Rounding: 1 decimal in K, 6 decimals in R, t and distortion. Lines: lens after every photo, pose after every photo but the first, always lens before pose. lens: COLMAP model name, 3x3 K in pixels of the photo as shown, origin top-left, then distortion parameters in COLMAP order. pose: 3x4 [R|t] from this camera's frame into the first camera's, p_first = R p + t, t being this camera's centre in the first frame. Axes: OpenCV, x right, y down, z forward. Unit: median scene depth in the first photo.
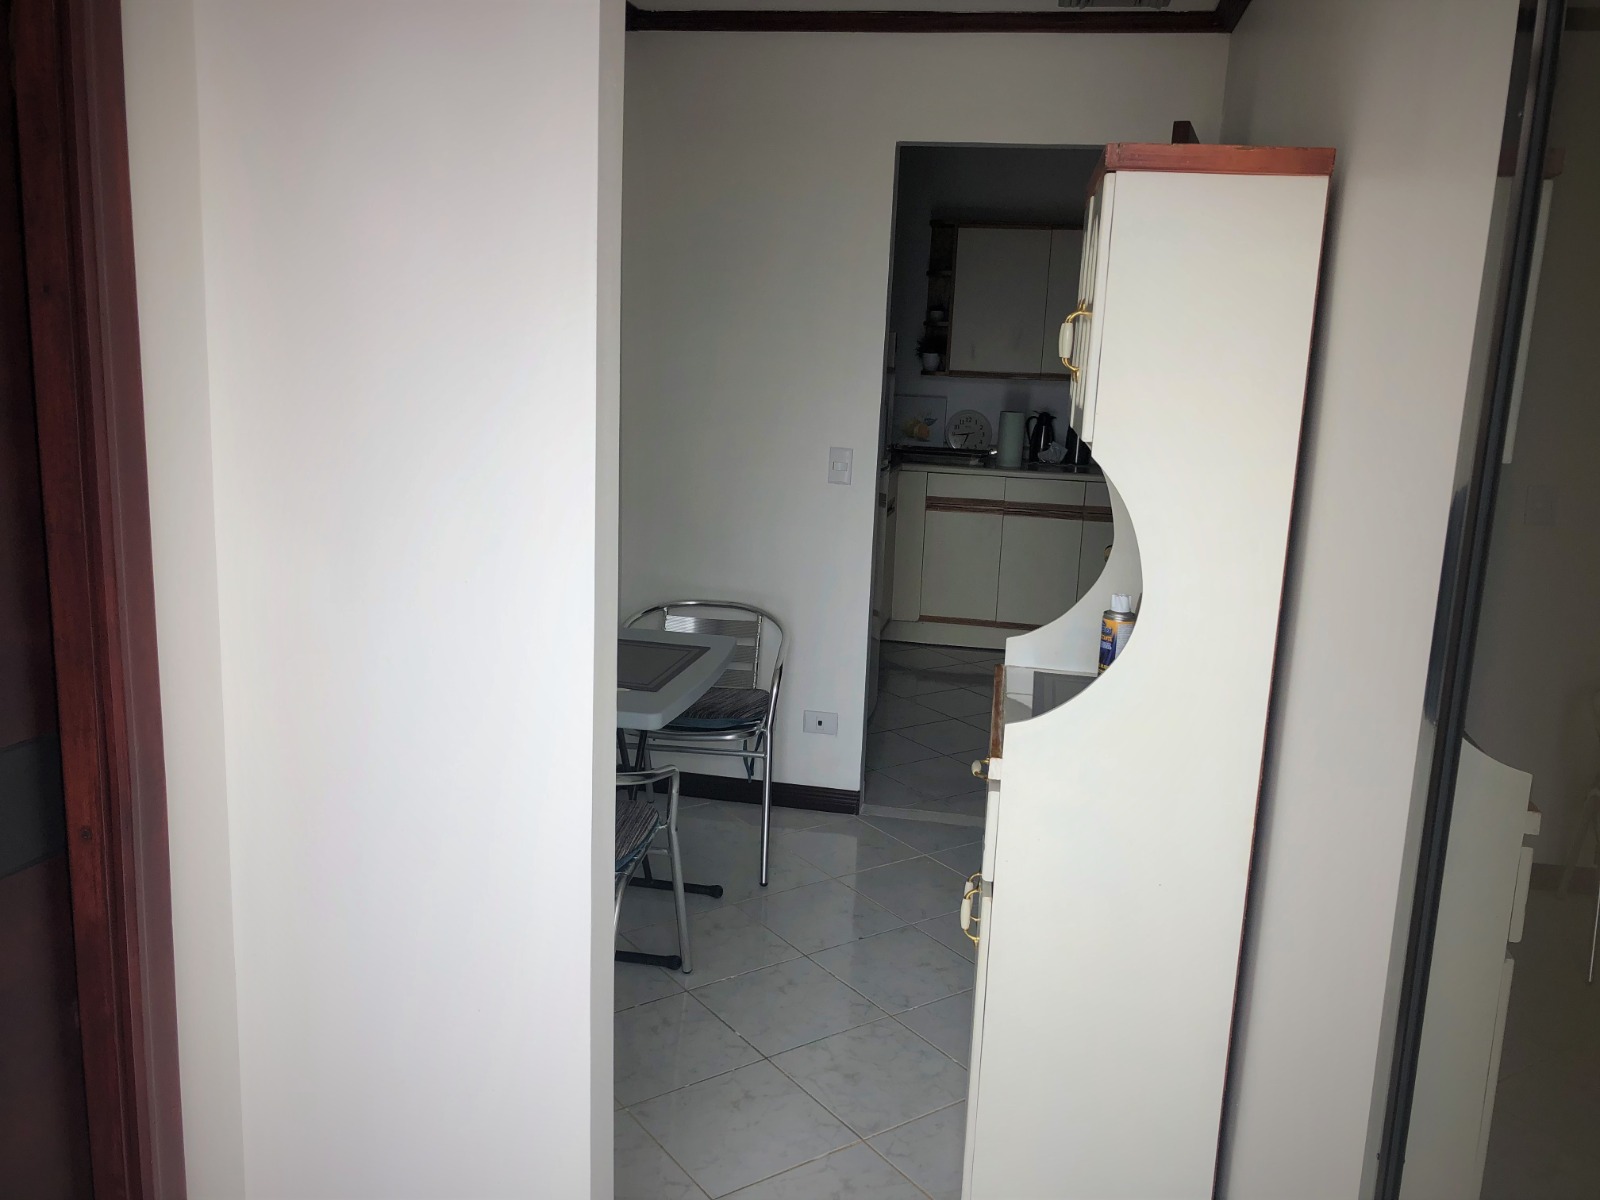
lens RADIAL K [[1335.8, 0, 769.7], [0, 1335.8, 606.4], [0, 0, 1]] dist [0.097320, -0.000207]
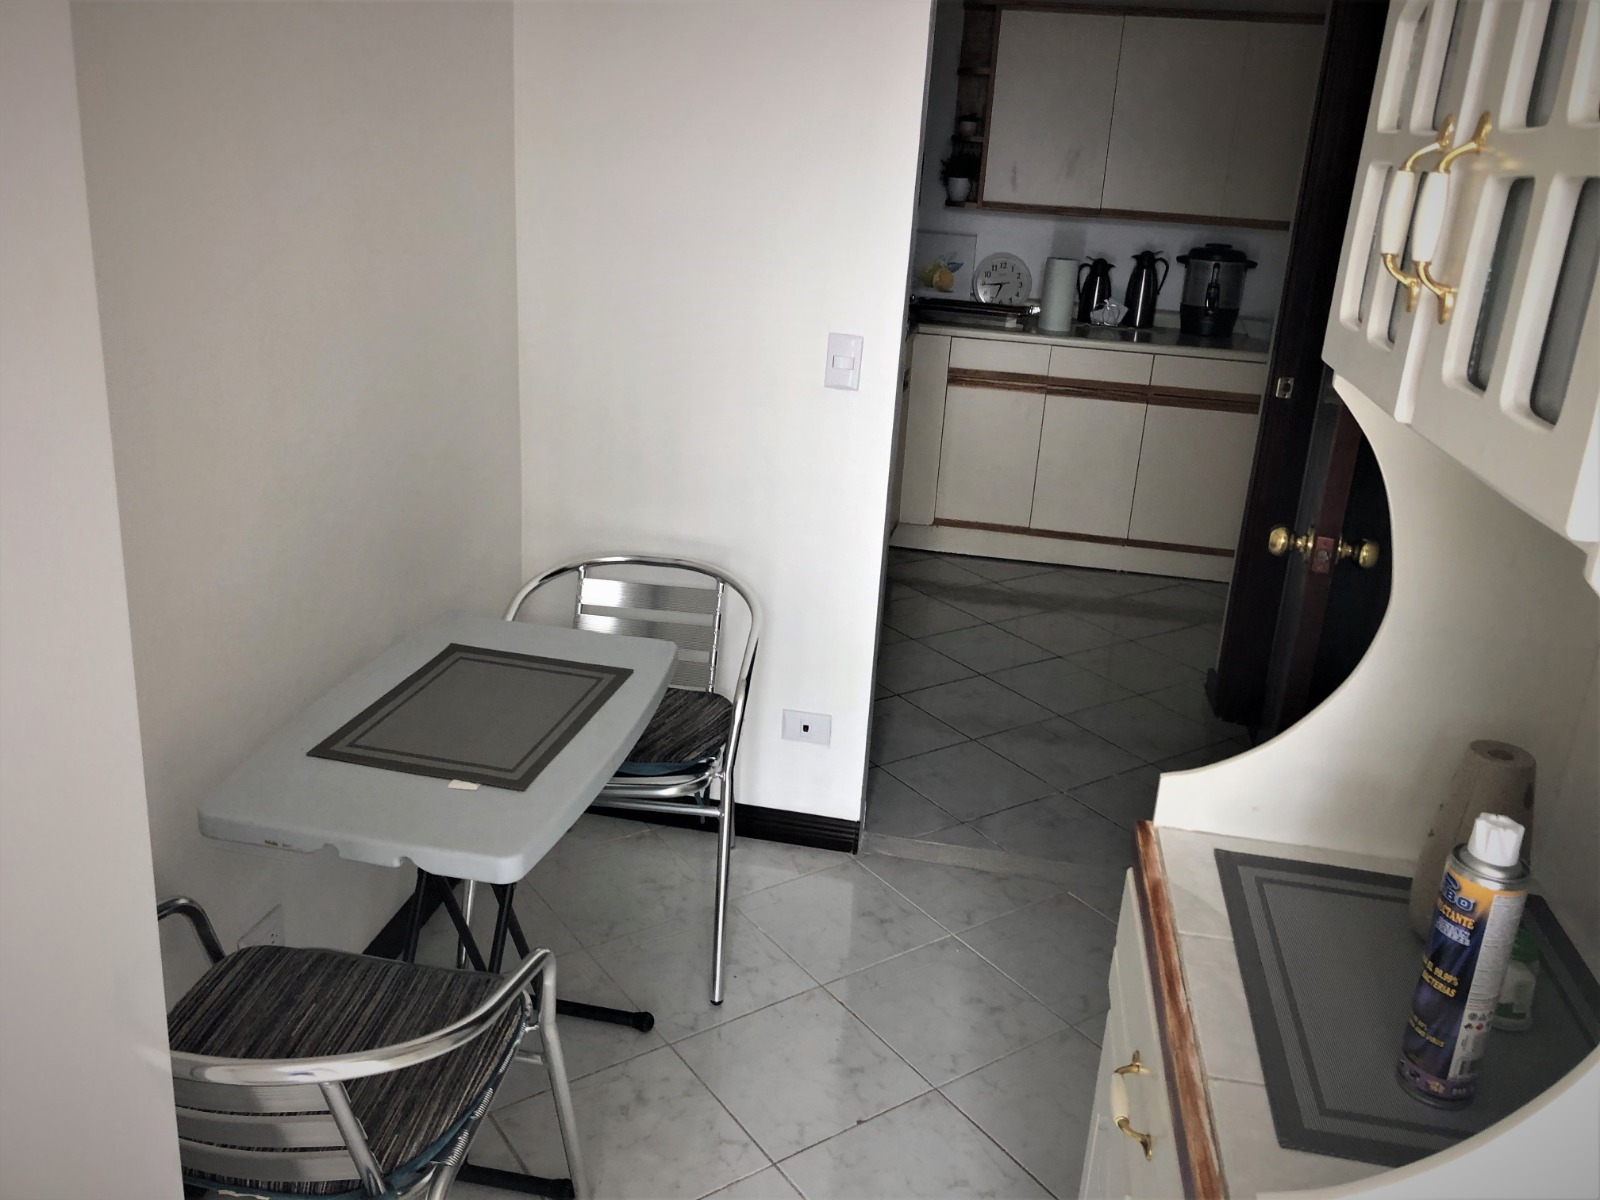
lens RADIAL K [[1346.2, 0, 800.0], [0, 1346.2, 600.0], [0, 0, 1]] dist [0.066625, -0.129255]
pose [[0.999360, 0.015962, 0.032027, 0.007195], [-0.019886, 0.991803, 0.126219, -0.045089], [-0.029750, -0.126775, 0.991485, 0.203278]]
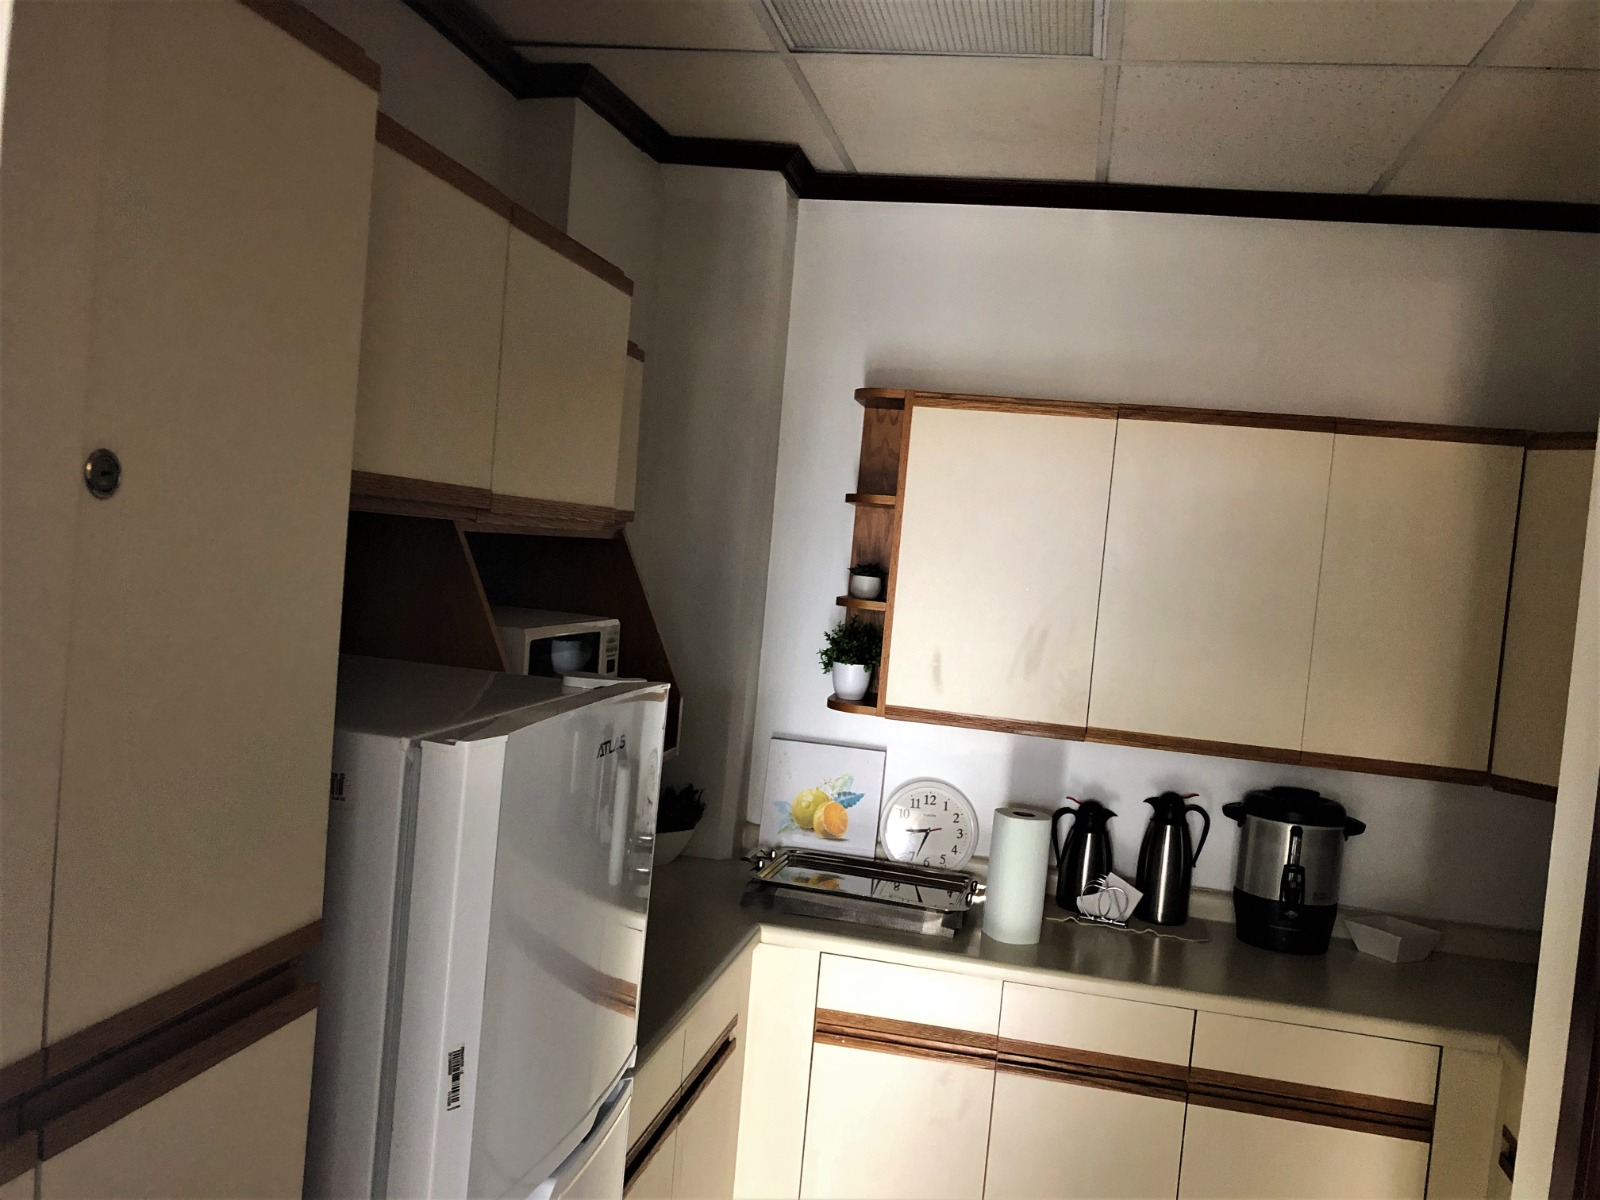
lens RADIAL K [[1346.2, 0, 800.0], [0, 1346.2, 600.0], [0, 0, 1]] dist [0.066625, -0.129255]
pose [[0.998715, 0.050393, 0.005419, 0.102654], [-0.049124, 0.988748, -0.141297, -0.148669], [-0.012479, 0.140849, 0.989952, 0.553934]]
